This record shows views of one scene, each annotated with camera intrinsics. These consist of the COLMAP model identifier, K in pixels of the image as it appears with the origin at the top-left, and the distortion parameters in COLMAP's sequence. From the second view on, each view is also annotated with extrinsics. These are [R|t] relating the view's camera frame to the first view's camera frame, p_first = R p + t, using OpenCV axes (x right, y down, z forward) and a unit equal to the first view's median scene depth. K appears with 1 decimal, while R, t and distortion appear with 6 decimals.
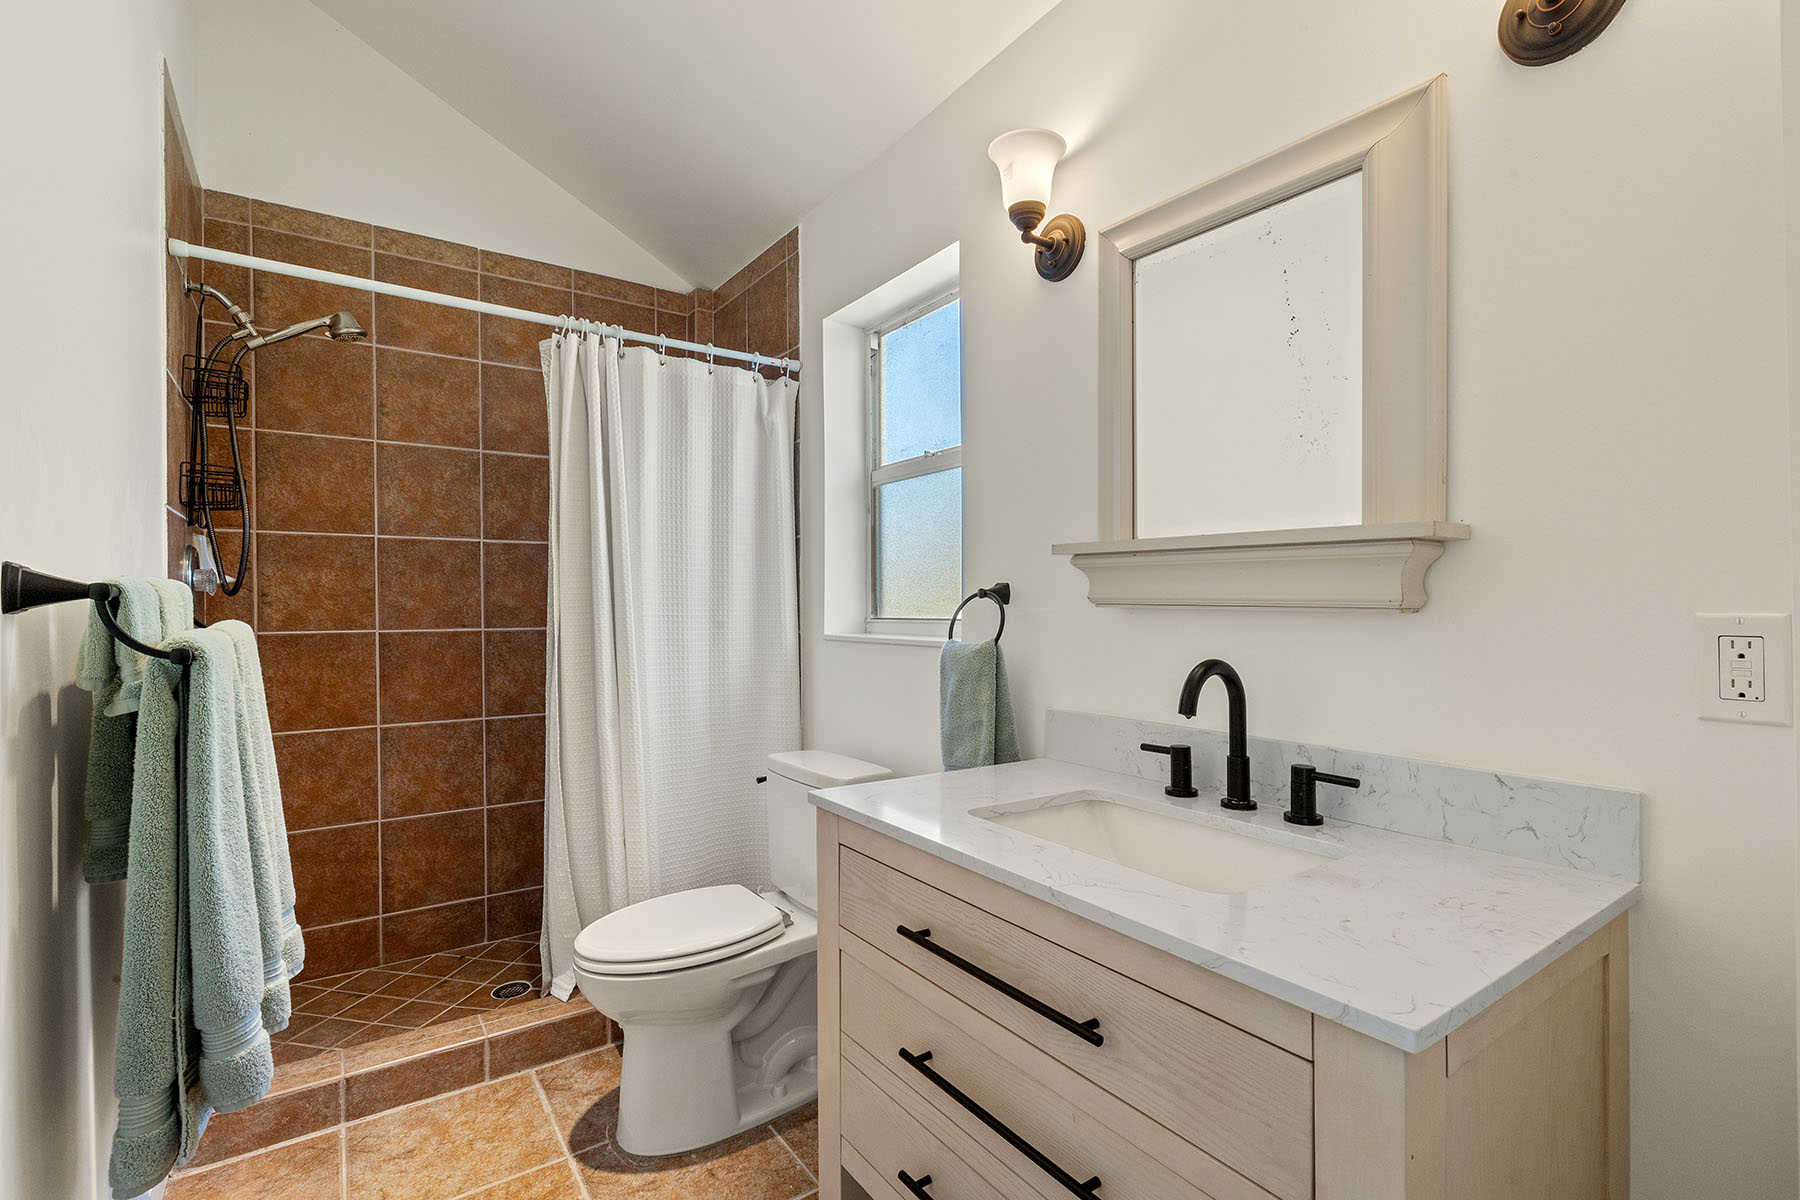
lens RADIAL K [[822.2, 0, 899.0], [0, 822.2, 606.7], [0, 0, 1]] dist [-0.000633, -0.000045]
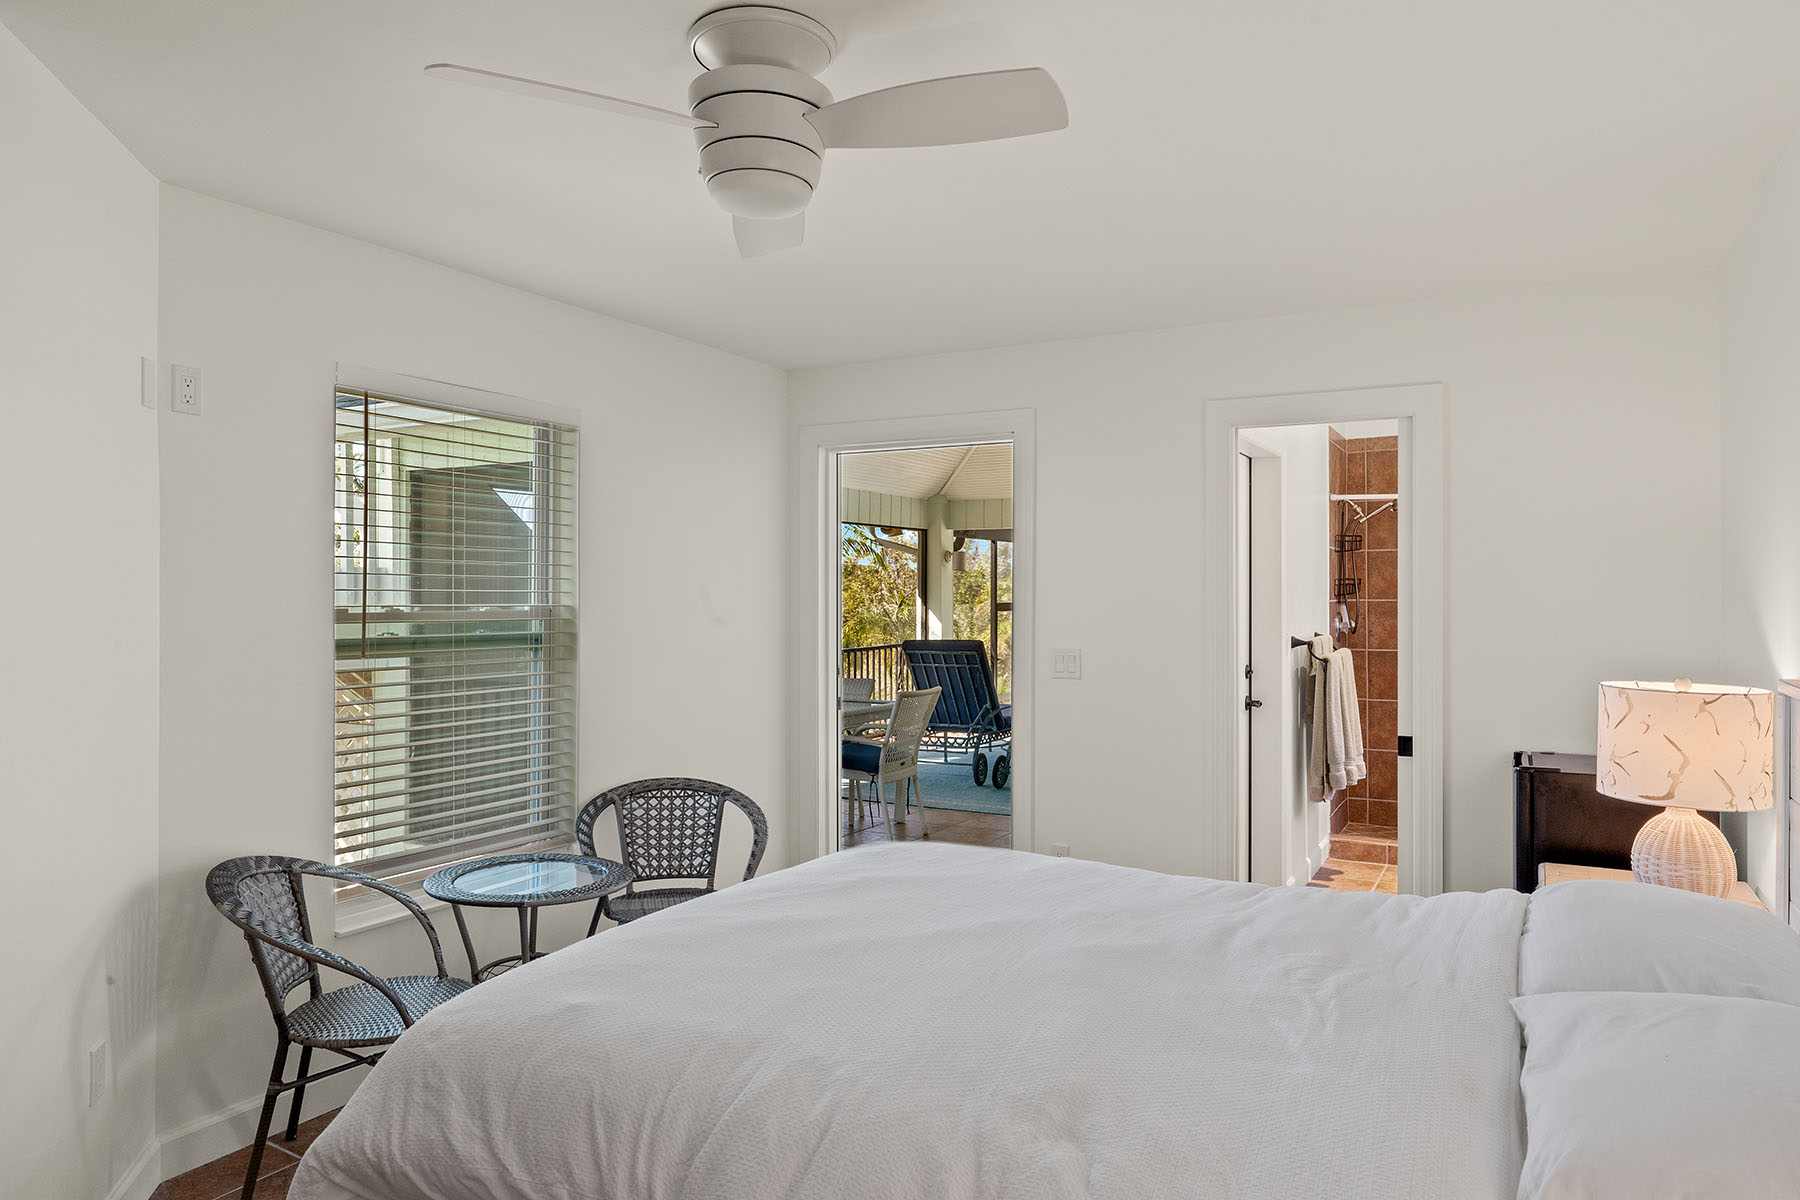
lens RADIAL K [[1141.4, 0, 899.1], [0, 1141.4, 597.8], [0, 0, 1]] dist [0.000500, 0.000032]
pose [[0.439324, 0.005214, -0.898314, 2.803218], [-0.005702, 0.999979, 0.003015, -0.220324], [0.898311, 0.003798, 0.439345, -2.884746]]
